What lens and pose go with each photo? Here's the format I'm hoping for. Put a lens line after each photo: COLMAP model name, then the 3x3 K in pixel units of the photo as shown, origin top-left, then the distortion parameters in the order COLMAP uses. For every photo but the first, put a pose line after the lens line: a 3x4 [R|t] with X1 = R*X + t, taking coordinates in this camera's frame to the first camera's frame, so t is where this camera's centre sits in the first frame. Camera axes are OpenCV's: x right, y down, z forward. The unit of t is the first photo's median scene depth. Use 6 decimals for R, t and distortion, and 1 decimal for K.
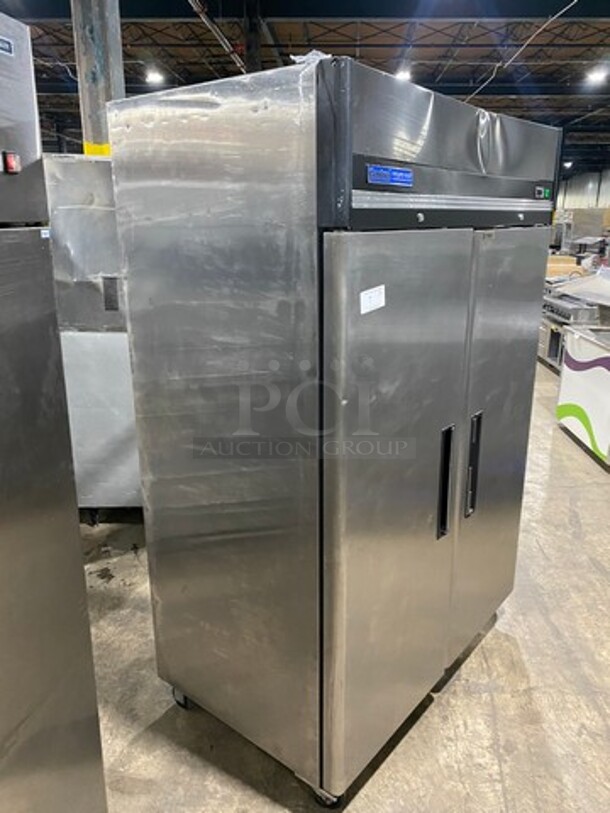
lens RADIAL K [[616.2, 0, 305.0], [0, 616.2, 406.5], [0, 0, 1]] dist [-0.003491, -0.002541]
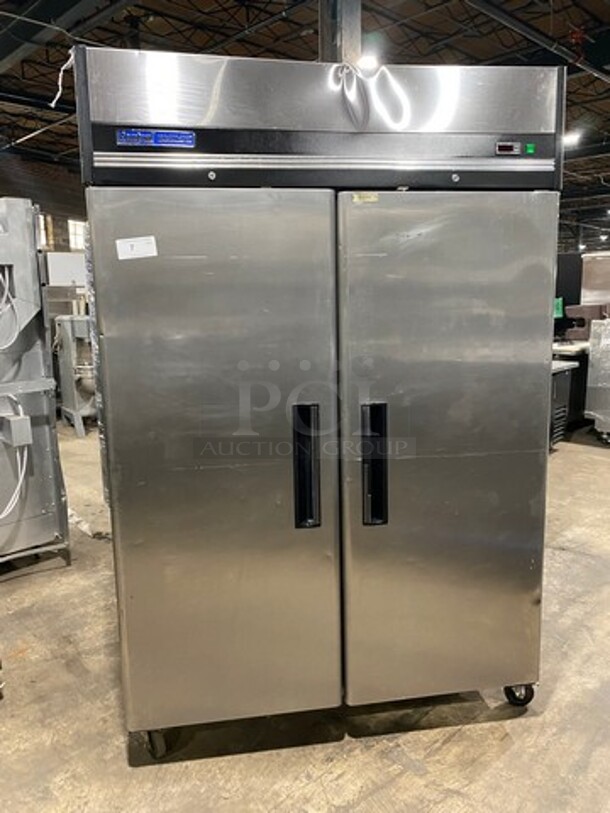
lens RADIAL K [[616.2, 0, 305.0], [0, 616.2, 406.5], [0, 0, 1]] dist [-0.003491, -0.002541]
pose [[0.739103, 0.104423, -0.665449, 0.788767], [-0.181369, 0.982277, -0.047303, 0.076222], [0.648716, 0.155654, 0.744943, 0.286681]]
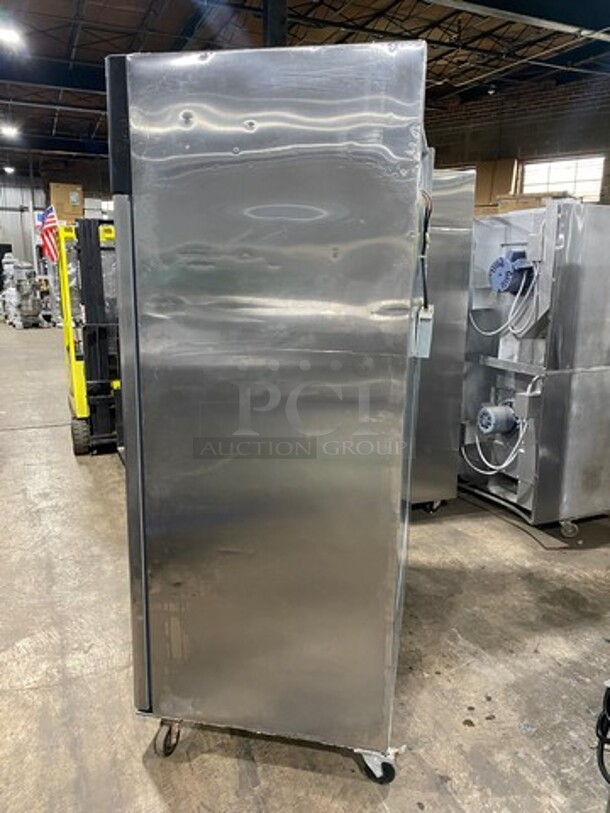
lens RADIAL K [[616.2, 0, 305.0], [0, 616.2, 406.5], [0, 0, 1]] dist [-0.003491, -0.002541]
pose [[-0.895442, 0.074751, -0.438857, 0.595985], [-0.147563, 0.880233, 0.451016, -0.476226], [0.420010, 0.468618, -0.777167, 1.992908]]
